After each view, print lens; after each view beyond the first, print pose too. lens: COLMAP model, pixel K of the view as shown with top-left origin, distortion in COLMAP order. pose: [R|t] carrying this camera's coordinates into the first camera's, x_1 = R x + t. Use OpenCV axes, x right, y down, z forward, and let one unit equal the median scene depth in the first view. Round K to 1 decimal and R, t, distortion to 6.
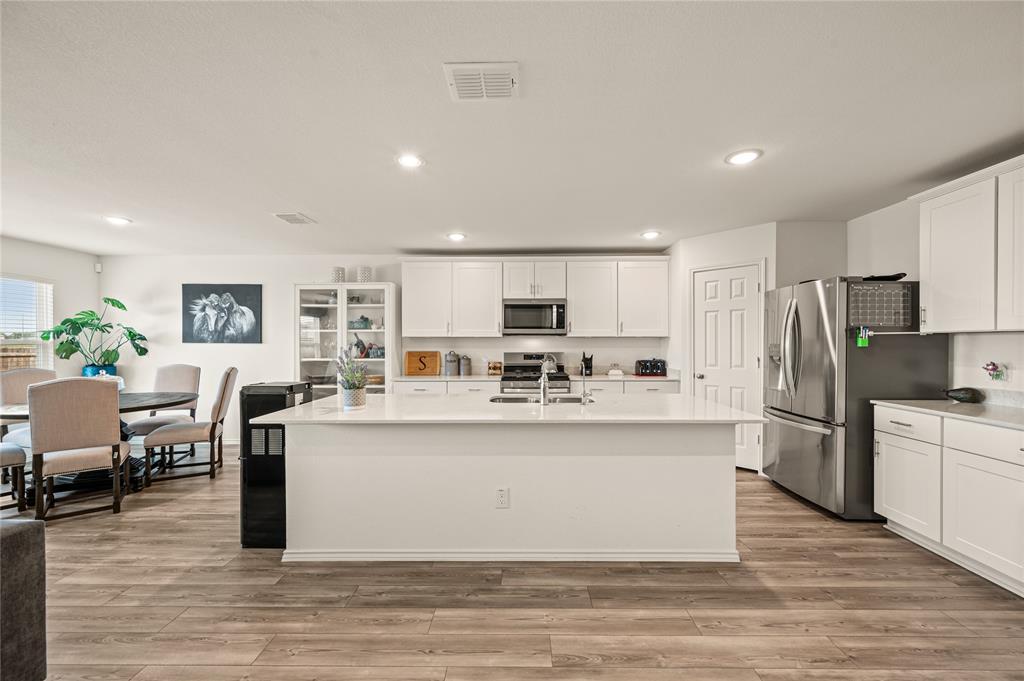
lens RADIAL K [[408.3, 0, 505.8], [0, 408.3, 341.6], [0, 0, 1]] dist [0.000084, 0.000412]
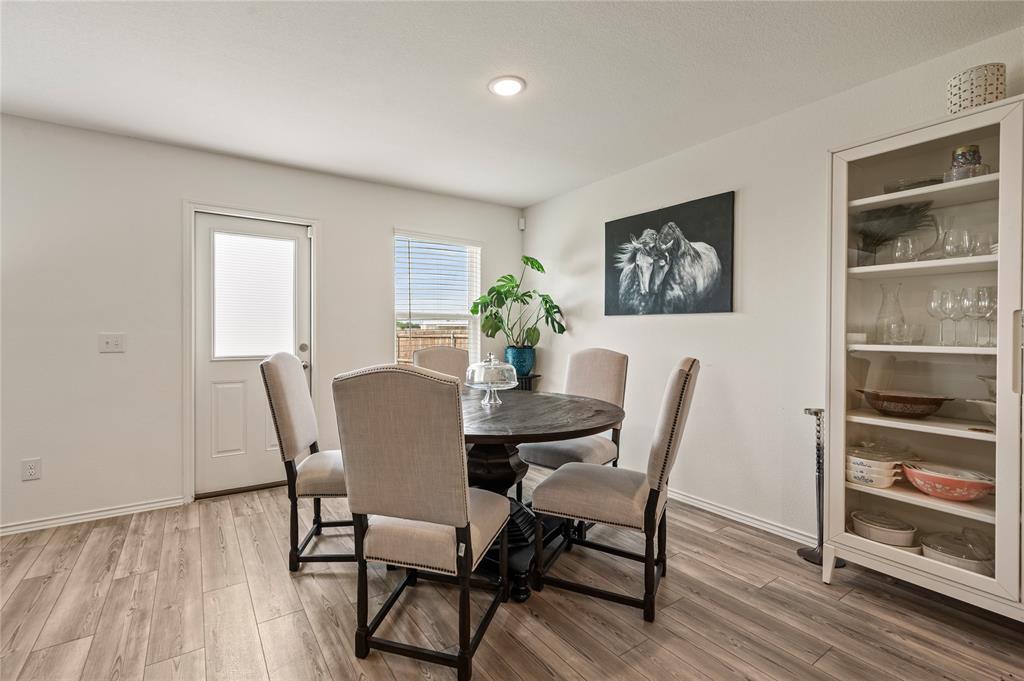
lens RADIAL K [[408.3, 0, 511.9], [0, 408.3, 336.9], [0, 0, 1]] dist [0.000084, 0.000412]
pose [[0.604400, 0.010181, -0.796616, -0.372650], [-0.006215, 0.999948, 0.008064, 0.032021], [0.796657, 0.000077, 0.604432, 0.499978]]
